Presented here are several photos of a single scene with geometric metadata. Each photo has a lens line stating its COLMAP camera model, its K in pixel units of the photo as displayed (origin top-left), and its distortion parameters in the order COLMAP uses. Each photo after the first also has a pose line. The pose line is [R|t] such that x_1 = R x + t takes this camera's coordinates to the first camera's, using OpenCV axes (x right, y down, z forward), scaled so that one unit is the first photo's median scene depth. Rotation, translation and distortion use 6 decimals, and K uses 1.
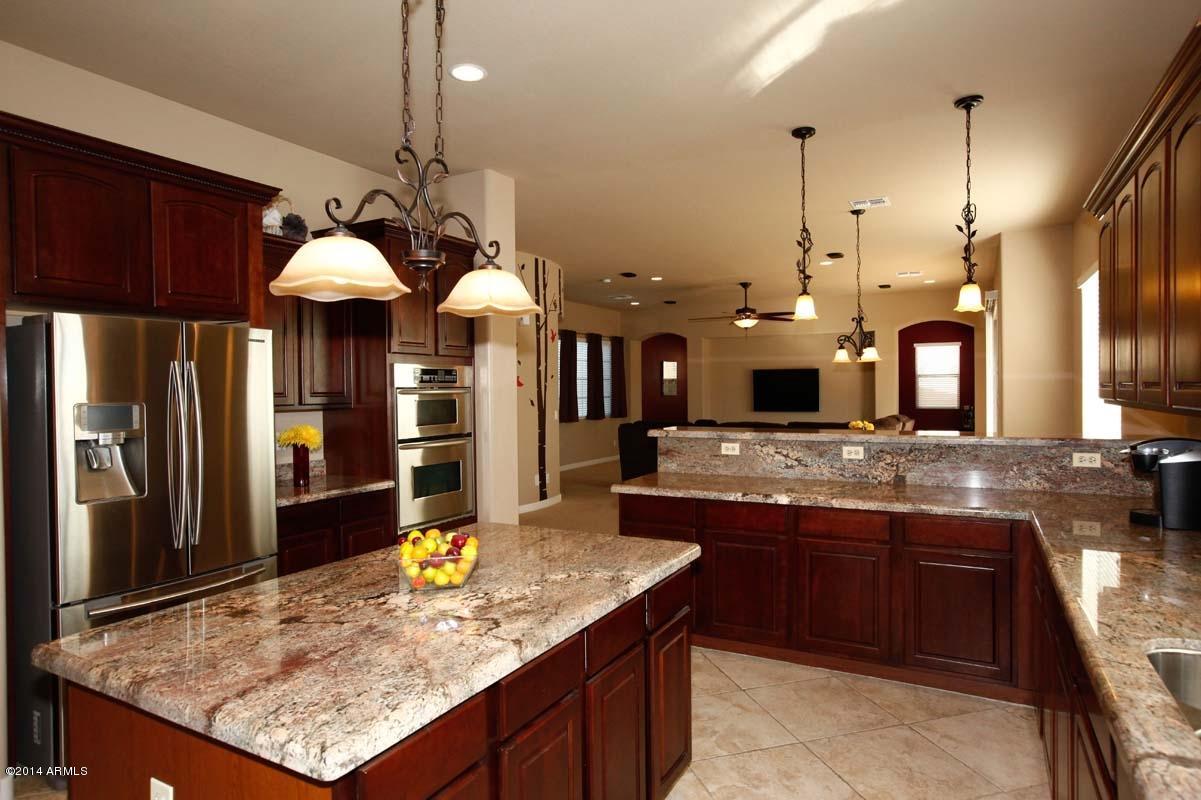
lens RADIAL K [[682.5, 0, 598.3], [0, 682.5, 397.4], [0, 0, 1]] dist [-0.021066, 0.009026]
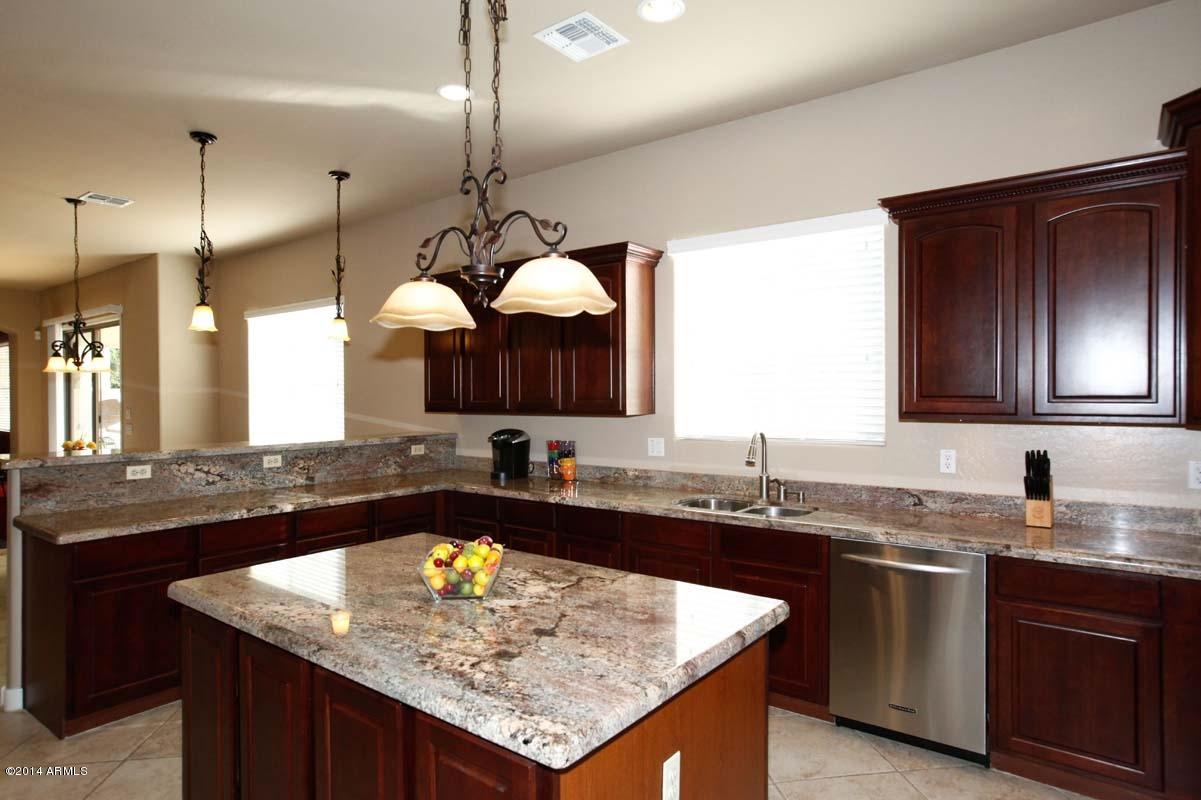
lens RADIAL K [[682.5, 0, 596.9], [0, 682.5, 398.1], [0, 0, 1]] dist [-0.021066, 0.009026]
pose [[0.145541, 0.007396, 0.989325, -0.643118], [0.014285, 0.999852, -0.009576, -0.001391], [-0.989249, 0.015526, 0.145414, 0.349162]]
